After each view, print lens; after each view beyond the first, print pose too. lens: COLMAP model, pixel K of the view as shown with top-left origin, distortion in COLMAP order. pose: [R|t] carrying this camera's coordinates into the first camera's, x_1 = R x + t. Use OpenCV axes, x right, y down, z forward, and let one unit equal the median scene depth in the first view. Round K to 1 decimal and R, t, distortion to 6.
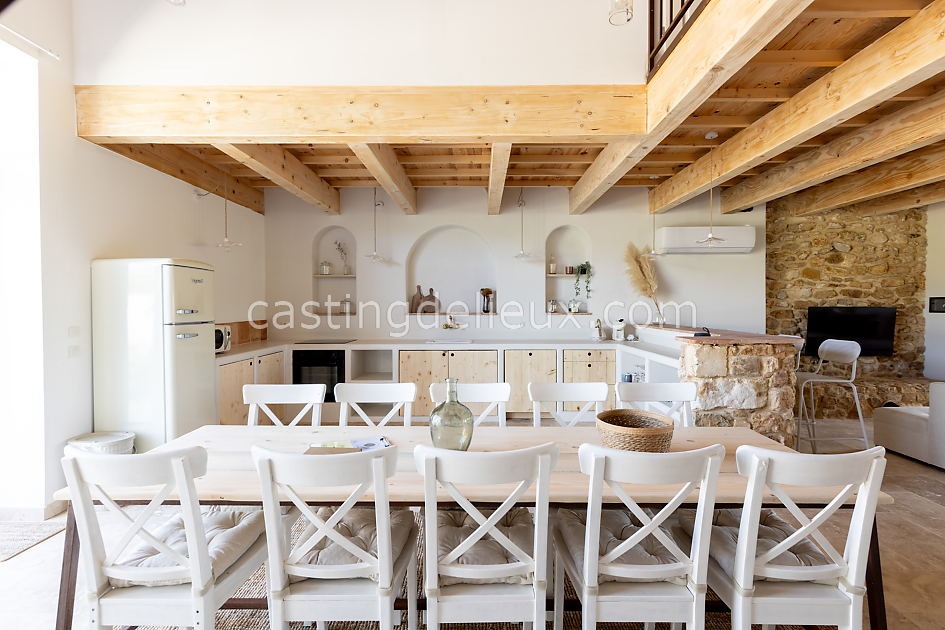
lens RADIAL K [[434.5, 0, 471.8], [0, 434.5, 310.7], [0, 0, 1]] dist [0.014009, 0.000233]
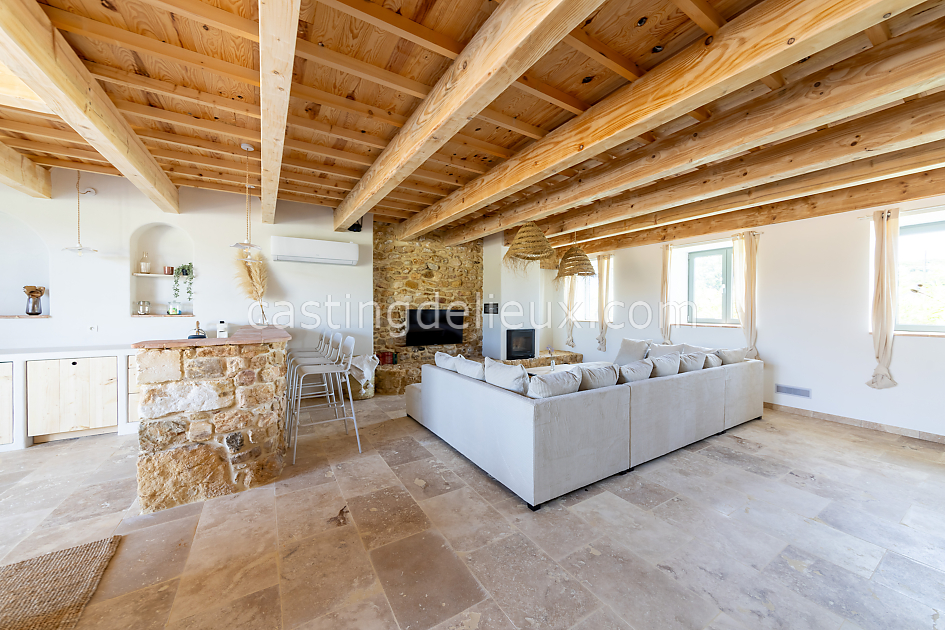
lens RADIAL K [[346.9, 0, 469.5], [0, 346.9, 310.4], [0, 0, 1]] dist [-0.002139, 0.004016]
pose [[0.853231, 0.001640, 0.521531, 0.401966], [0.001299, 0.999985, -0.005270, -0.000424], [-0.521532, 0.005174, 0.853216, 0.002026]]
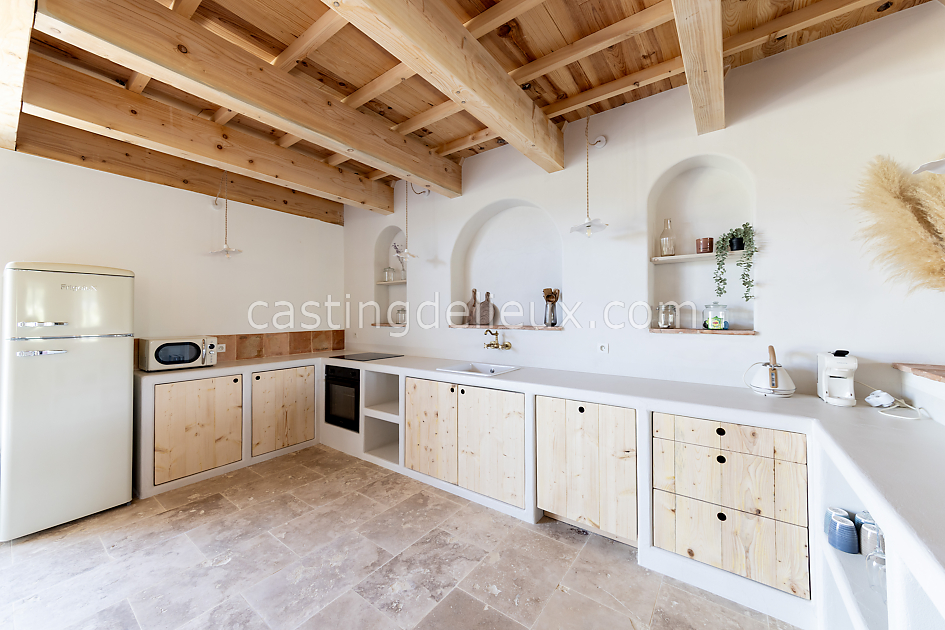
lens RADIAL K [[335.5, 0, 491.4], [0, 335.5, 312.7], [0, 0, 1]] dist [0.002329, 0.000171]
pose [[0.824216, -0.003737, -0.566263, 0.247691], [-0.005019, 0.999891, -0.013903, -0.008595], [0.566253, 0.014301, 0.824108, 0.552791]]
